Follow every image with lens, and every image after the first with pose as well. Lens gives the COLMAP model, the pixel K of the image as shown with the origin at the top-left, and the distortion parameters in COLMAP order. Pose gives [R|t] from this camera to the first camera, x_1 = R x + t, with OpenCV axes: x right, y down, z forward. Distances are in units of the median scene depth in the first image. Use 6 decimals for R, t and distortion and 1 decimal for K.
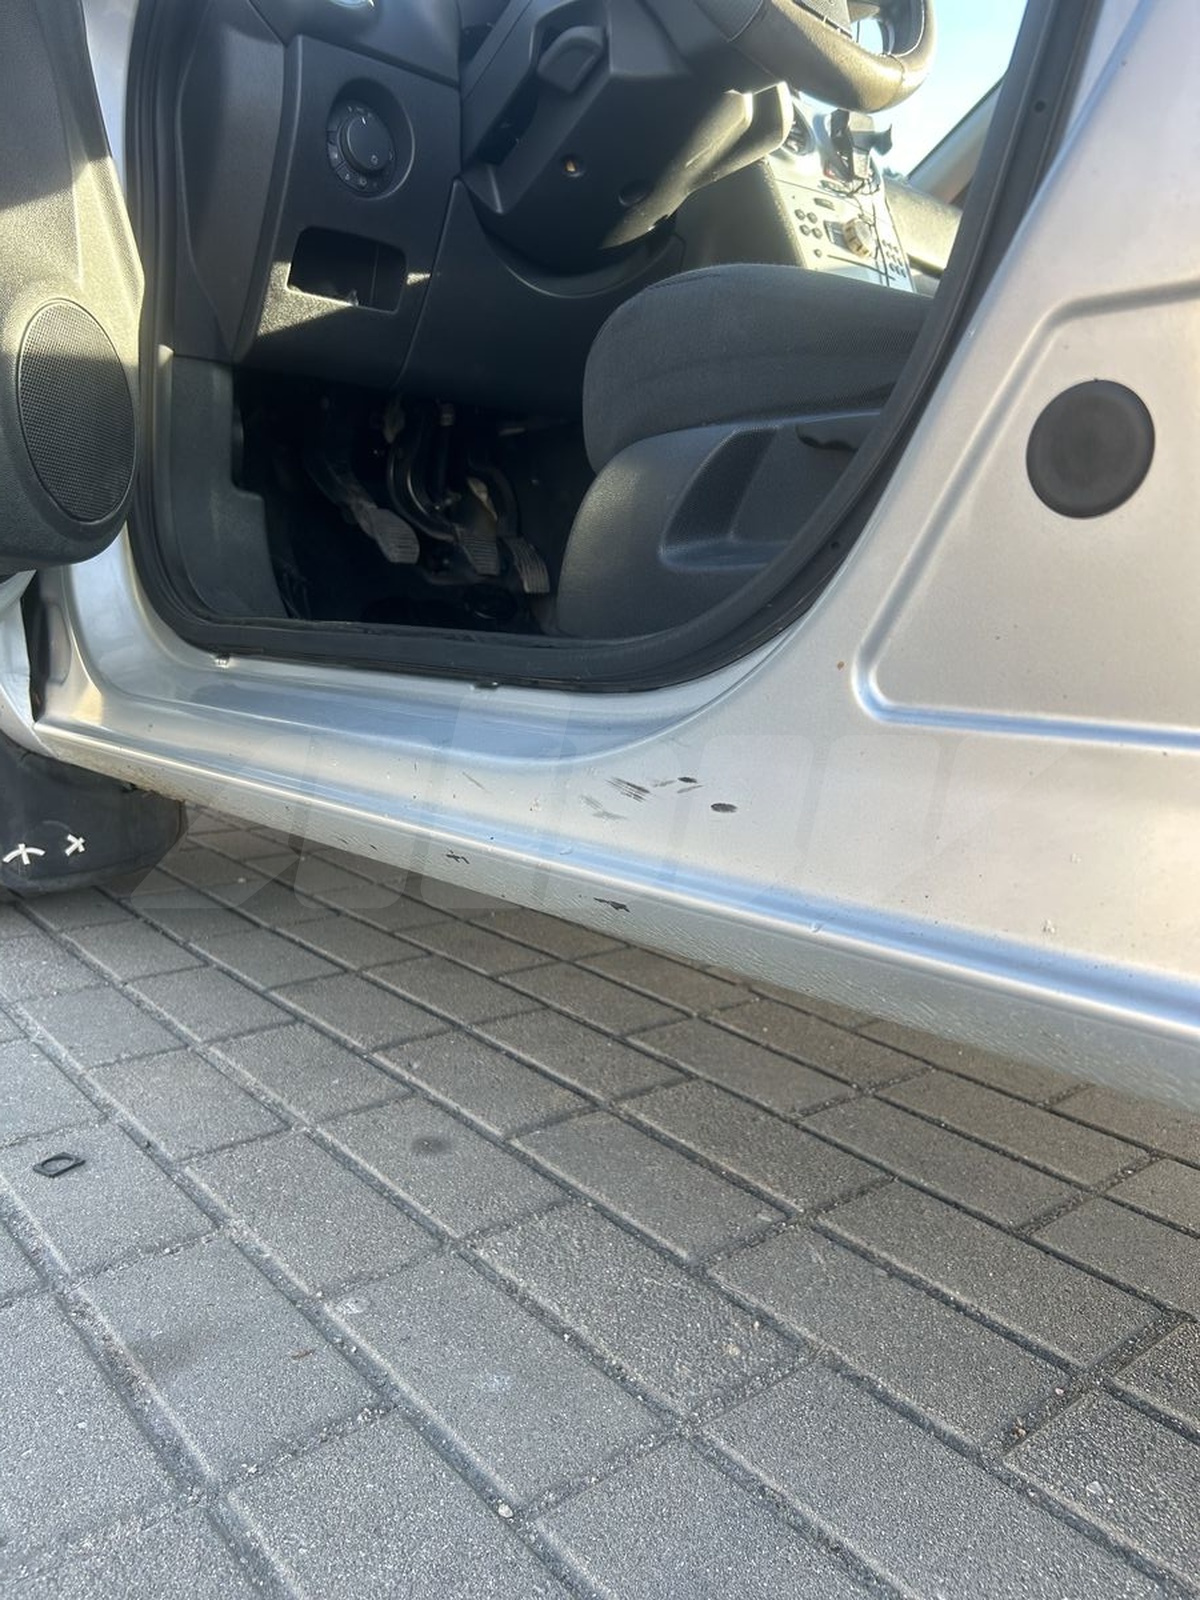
lens RADIAL K [[1213.2, 0, 611.5], [0, 1213.2, 801.2], [0, 0, 1]] dist [0.008241, -0.012943]
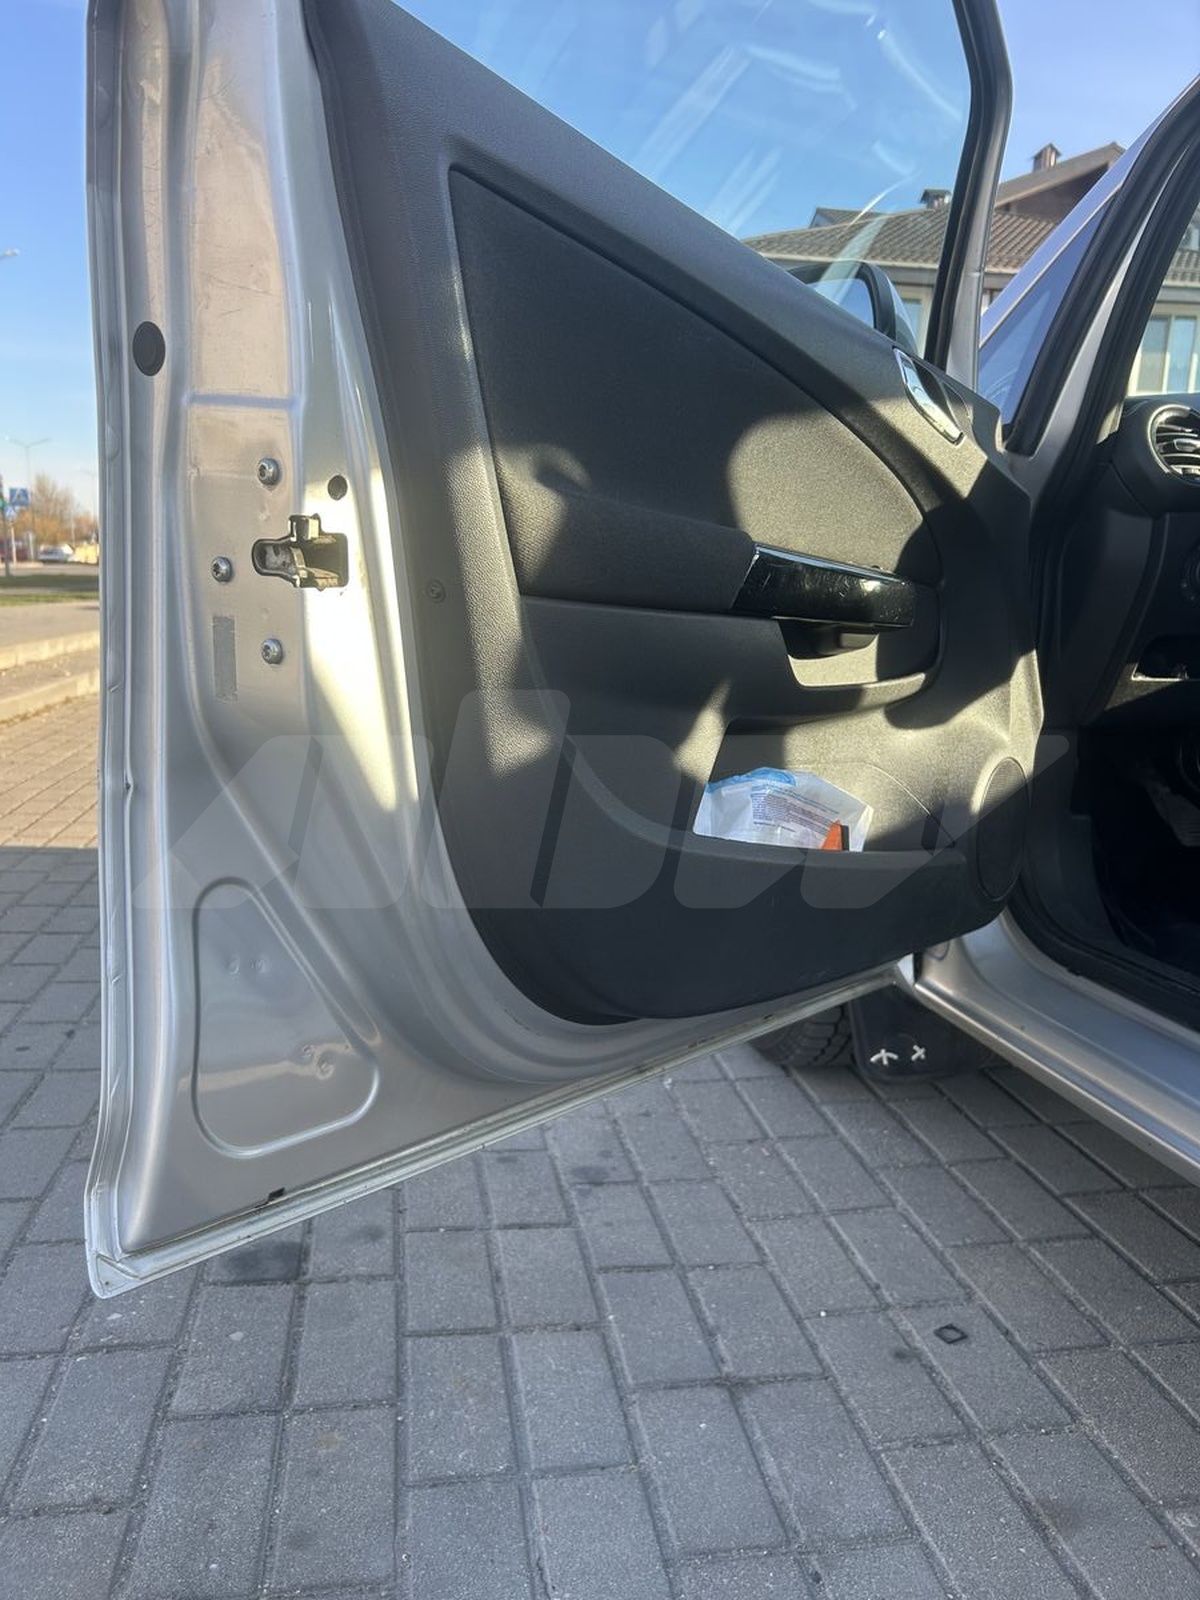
lens RADIAL K [[1213.2, 0, 611.5], [0, 1213.2, 801.2], [0, 0, 1]] dist [0.008241, -0.012943]
pose [[0.861466, 0.062958, -0.503898, -0.090272], [-0.076368, 0.997062, -0.005985, -0.257414], [0.502041, 0.043637, 0.863742, -0.429452]]
